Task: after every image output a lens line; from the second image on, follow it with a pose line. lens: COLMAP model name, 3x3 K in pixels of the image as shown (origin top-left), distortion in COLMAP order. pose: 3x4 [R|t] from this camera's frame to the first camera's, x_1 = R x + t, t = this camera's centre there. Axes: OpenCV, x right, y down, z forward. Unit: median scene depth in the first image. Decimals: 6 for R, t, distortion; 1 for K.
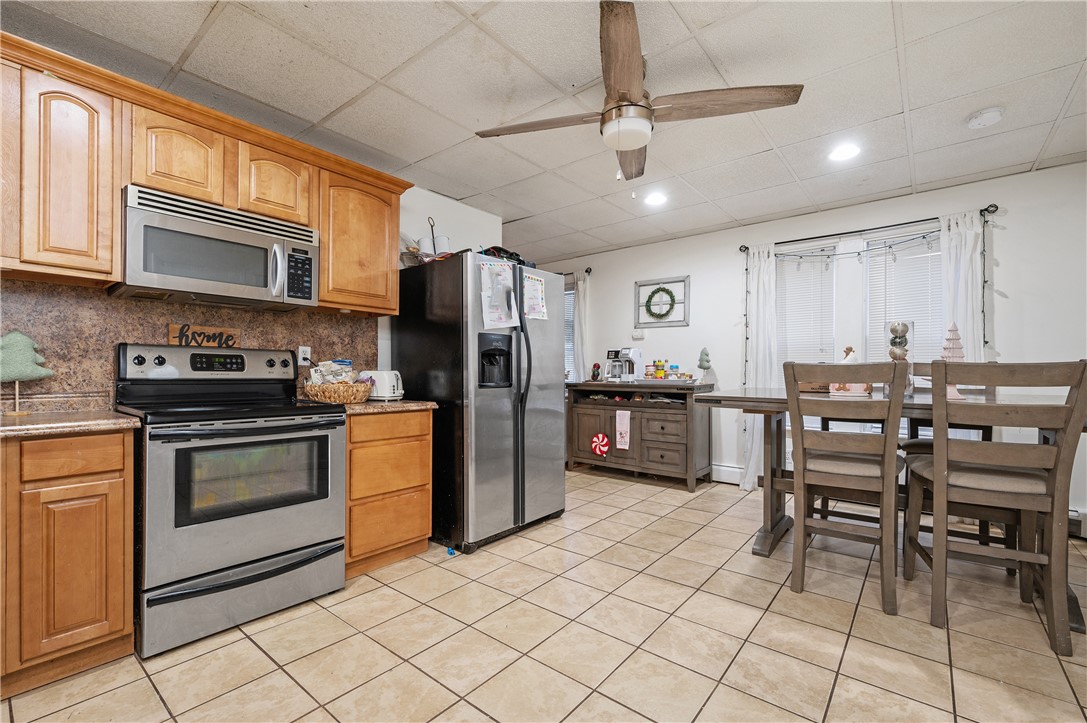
lens RADIAL K [[467.1, 0, 539.8], [0, 467.1, 372.5], [0, 0, 1]] dist [-0.000819, -0.000093]
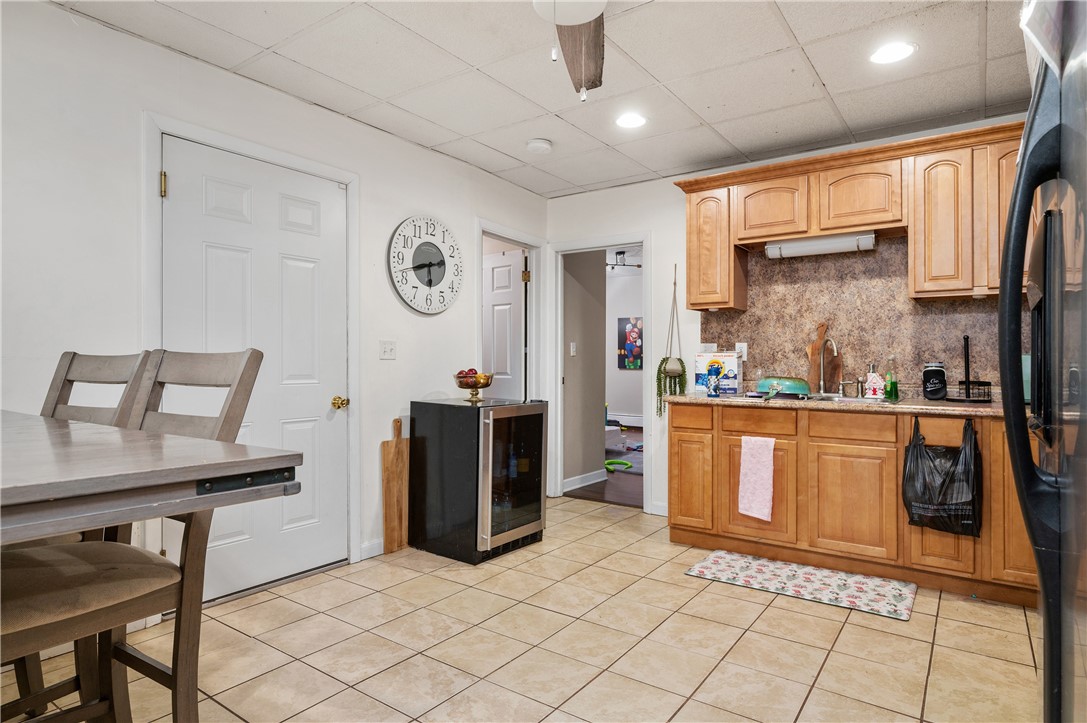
lens RADIAL K [[606.0, 0, 542.7], [0, 606.0, 359.2], [0, 0, 1]] dist [0.007196, 0.000945]
pose [[-0.997510, -0.007544, -0.070115, 0.239173], [-0.007119, 0.999955, -0.006319, -0.008428], [0.070159, -0.005805, -0.997519, 1.572820]]
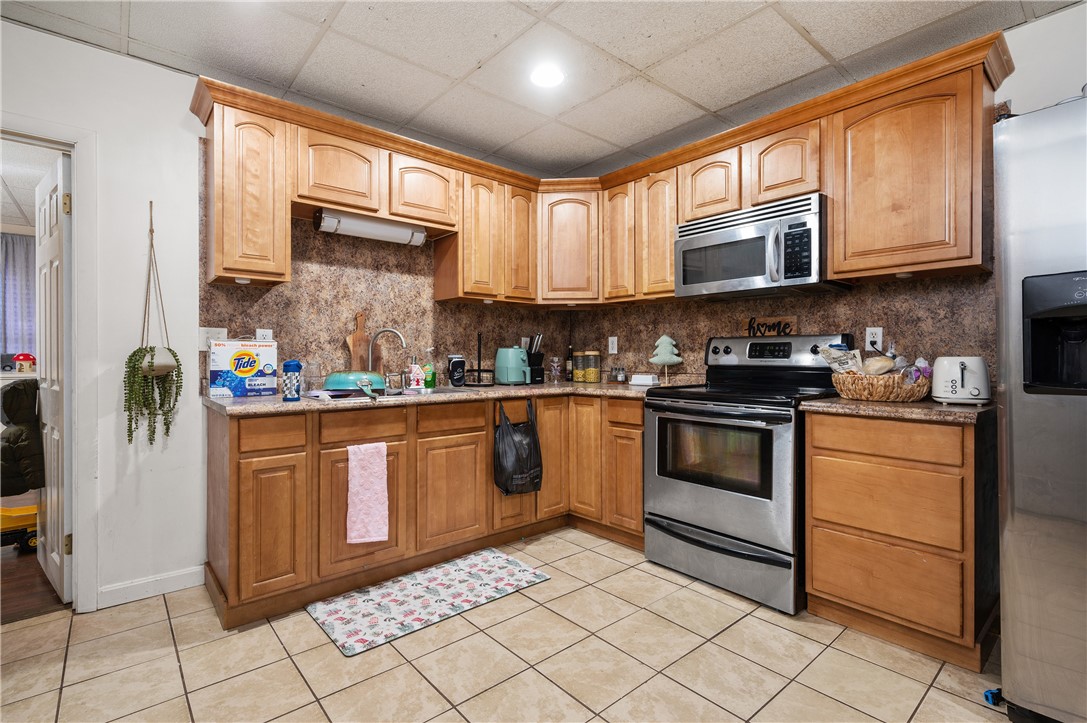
lens RADIAL K [[505.5, 0, 539.7], [0, 505.5, 356.5], [0, 0, 1]] dist [0.001063, 0.000288]
pose [[-0.175263, -0.005893, -0.984504, 0.543224], [0.002533, 0.999976, -0.006437, -0.001394], [0.984518, -0.003622, -0.175244, 0.689494]]
